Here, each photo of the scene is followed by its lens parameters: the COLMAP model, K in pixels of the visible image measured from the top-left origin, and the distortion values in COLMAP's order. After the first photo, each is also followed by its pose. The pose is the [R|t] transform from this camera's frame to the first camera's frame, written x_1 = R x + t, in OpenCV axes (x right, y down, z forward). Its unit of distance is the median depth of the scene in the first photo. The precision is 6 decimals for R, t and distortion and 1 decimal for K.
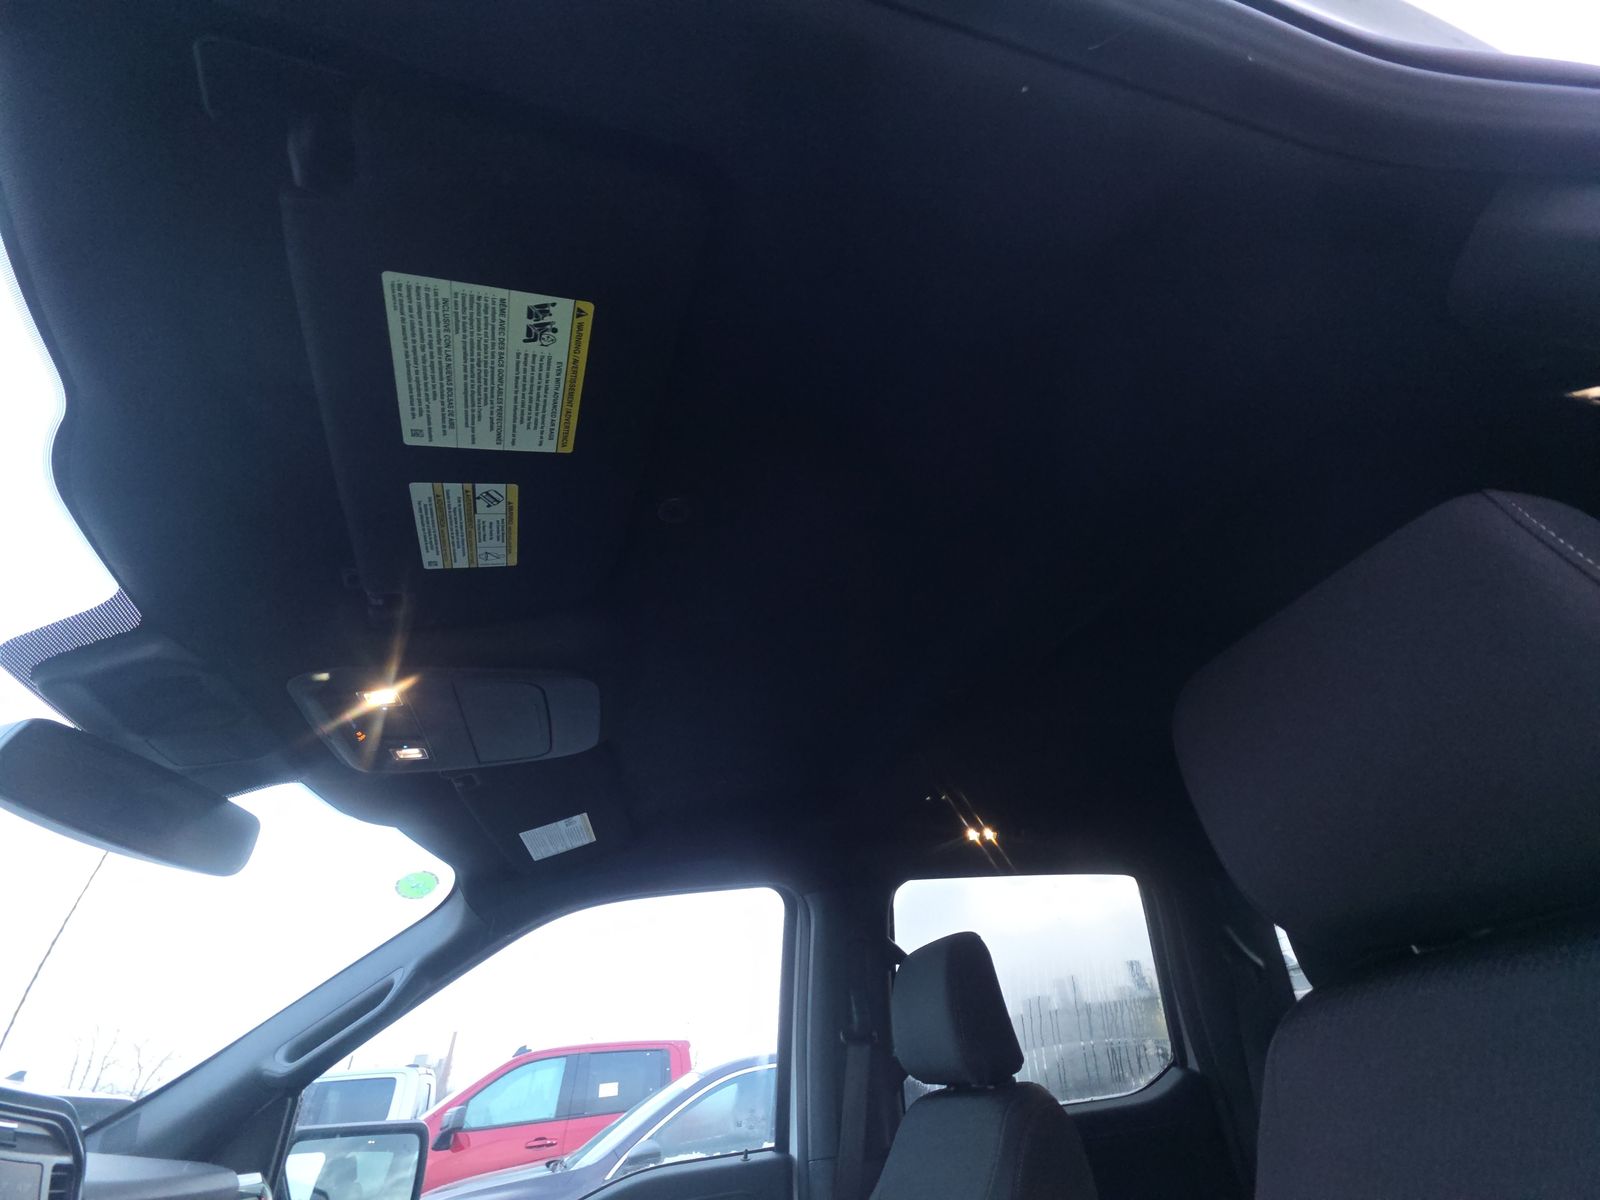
lens RADIAL K [[651.4, 0, 804.4], [0, 651.4, 602.7], [0, 0, 1]] dist [0.004927, -0.001166]
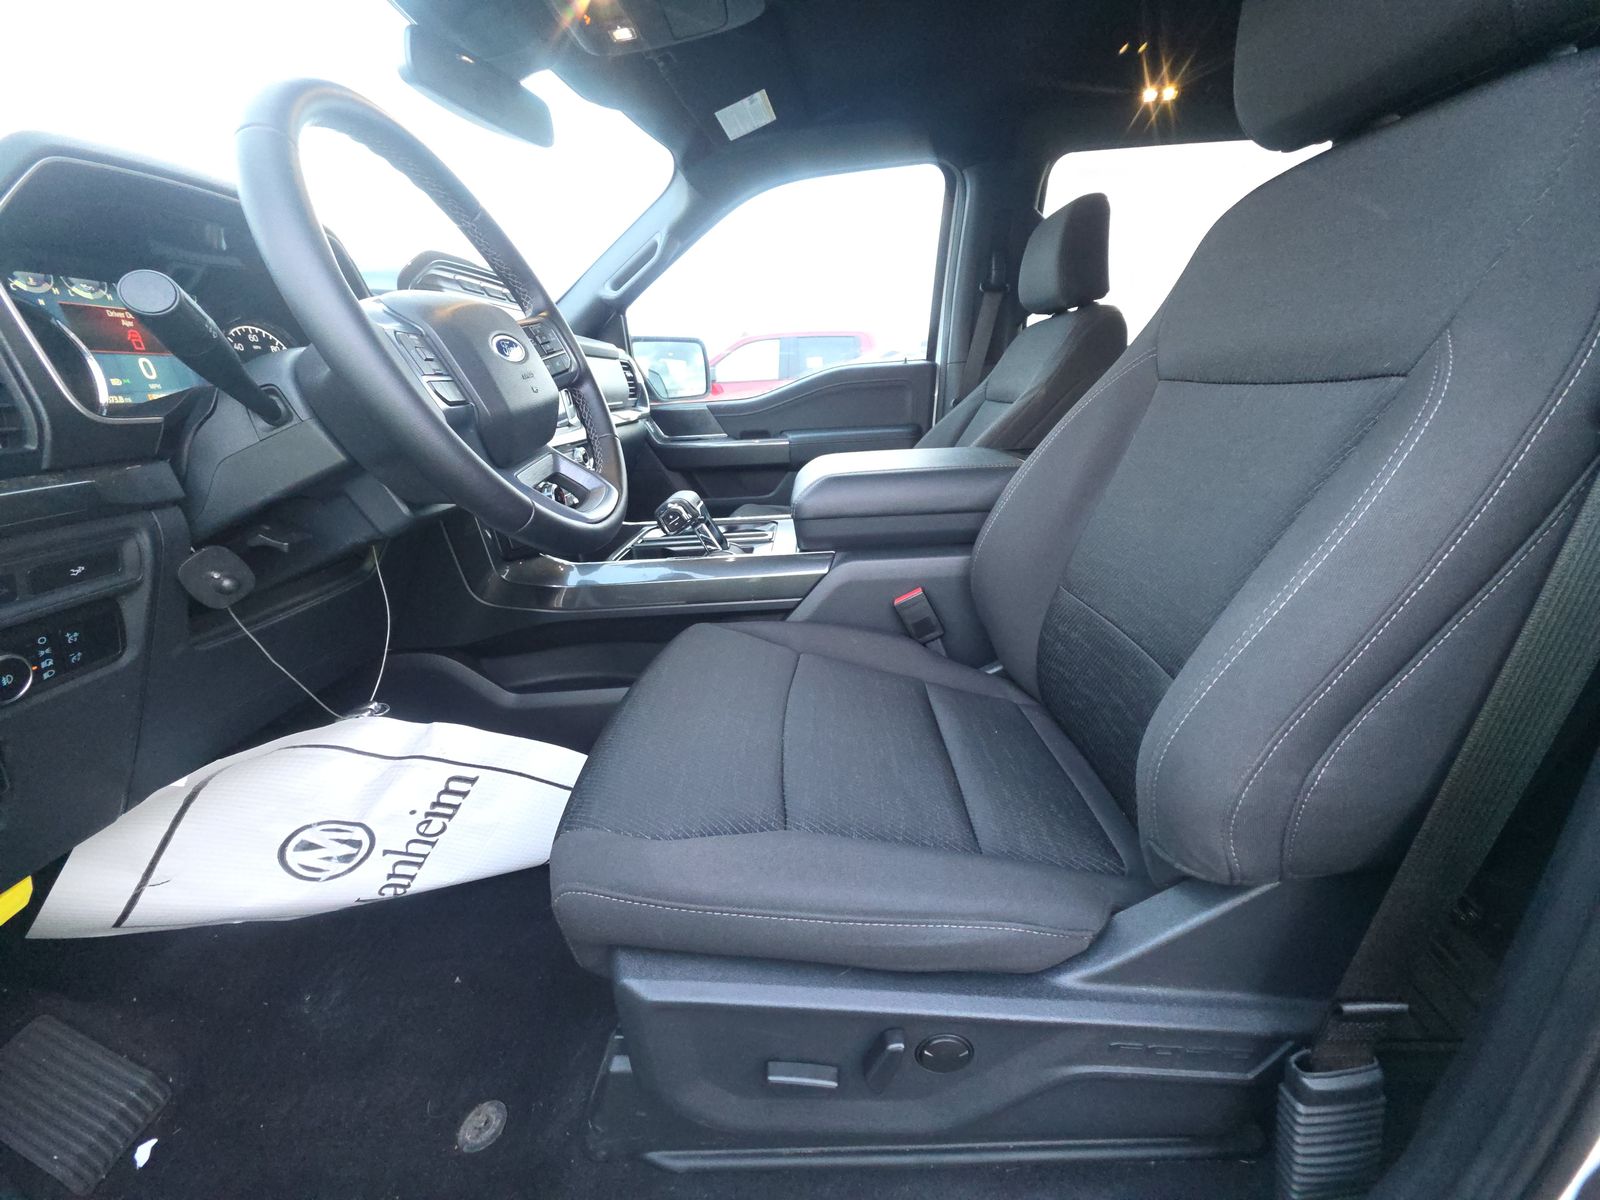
lens RADIAL K [[651.4, 0, 801.7], [0, 651.4, 609.3], [0, 0, 1]] dist [0.004927, -0.001166]
pose [[0.966547, 0.114067, -0.229729, 0.094408], [0.125503, 0.570791, 0.811447, -0.077433], [0.223687, -0.813134, 0.537381, -0.338574]]
